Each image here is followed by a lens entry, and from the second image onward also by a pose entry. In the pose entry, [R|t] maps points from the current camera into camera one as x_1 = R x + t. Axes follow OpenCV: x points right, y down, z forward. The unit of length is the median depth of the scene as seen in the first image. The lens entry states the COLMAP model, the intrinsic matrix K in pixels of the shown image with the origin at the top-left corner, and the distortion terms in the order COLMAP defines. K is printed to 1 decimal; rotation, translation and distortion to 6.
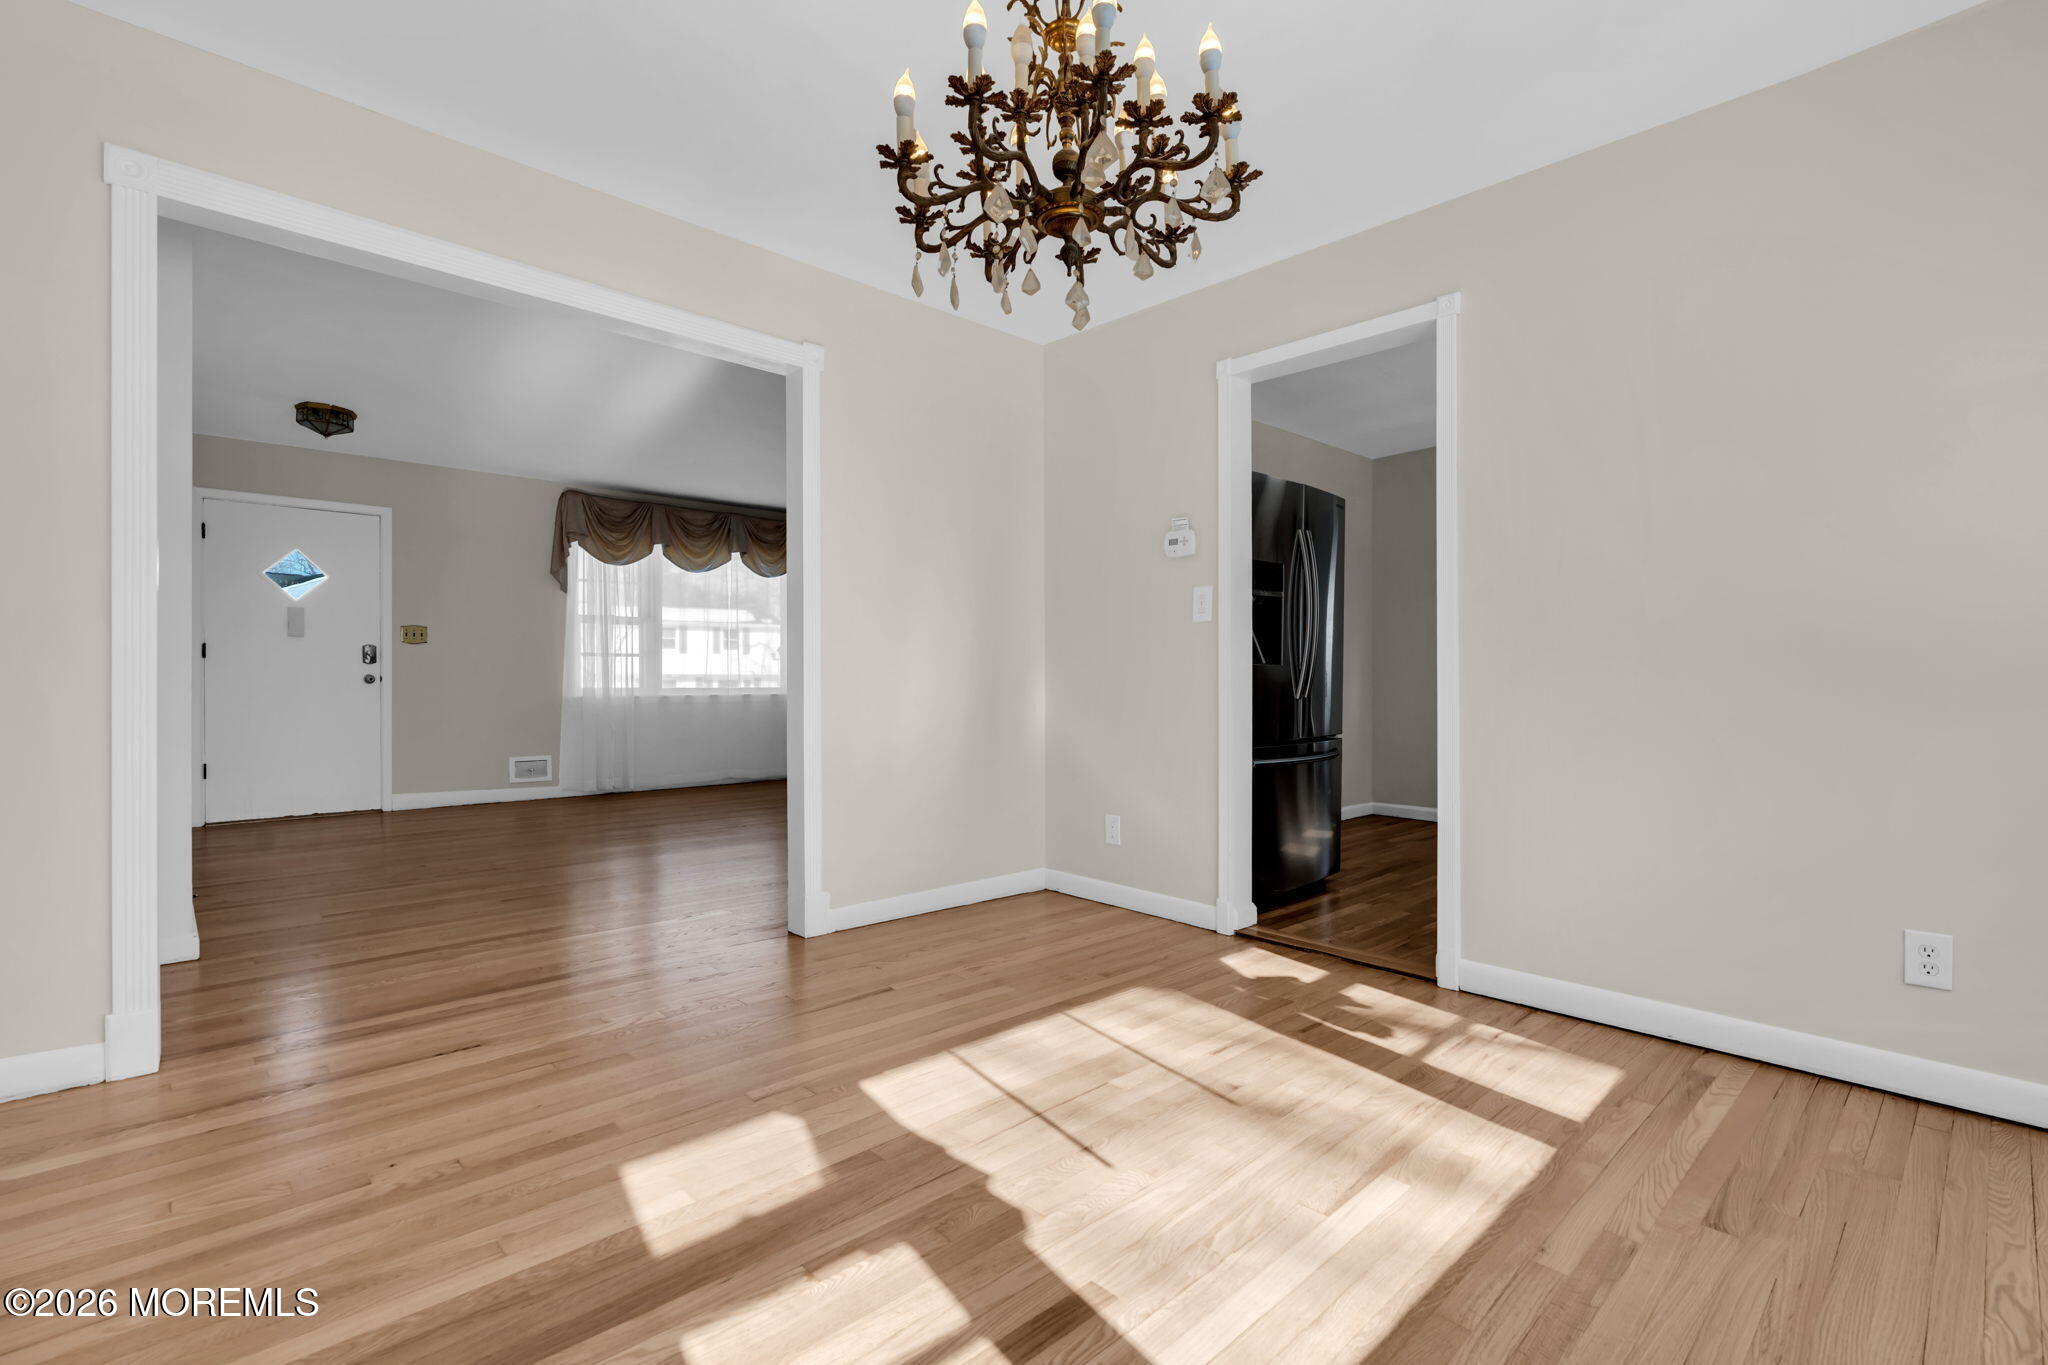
lens RADIAL K [[933.9, 0, 1024.0], [0, 933.9, 682.5], [0, 0, 1]] dist [-0.000594, 0.000295]
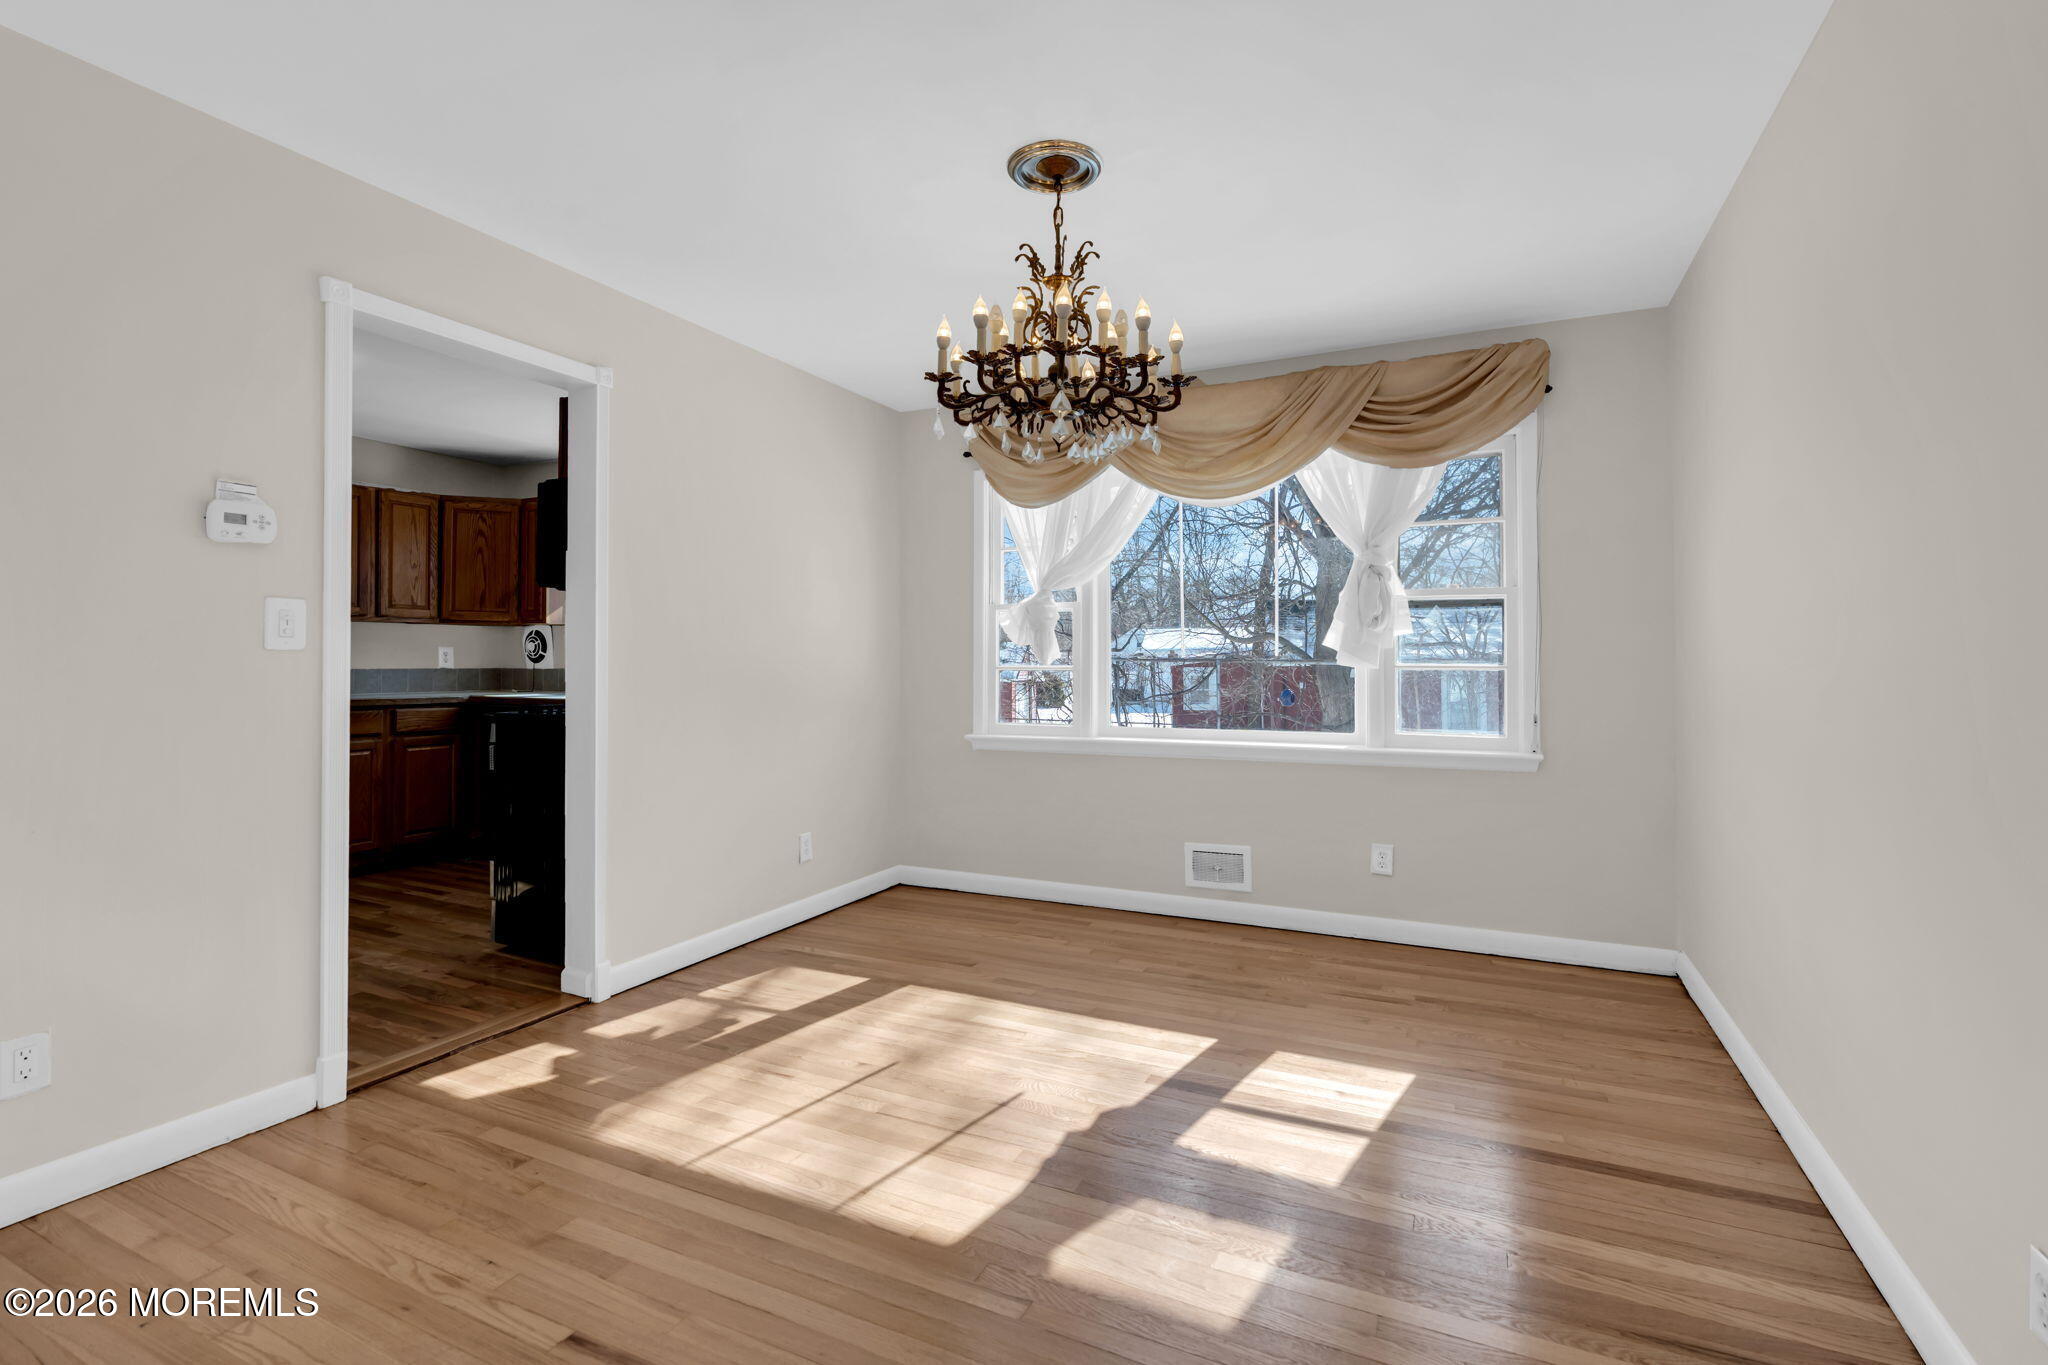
lens RADIAL K [[925.6, 0, 1033.4], [0, 925.6, 660.3], [0, 0, 1]] dist [-0.018667, 0.000104]
pose [[-0.362409, -0.004756, 0.932007, -0.913672], [0.002374, 0.999979, 0.006026, -0.095175], [-0.932016, 0.004397, -0.362390, 1.152902]]
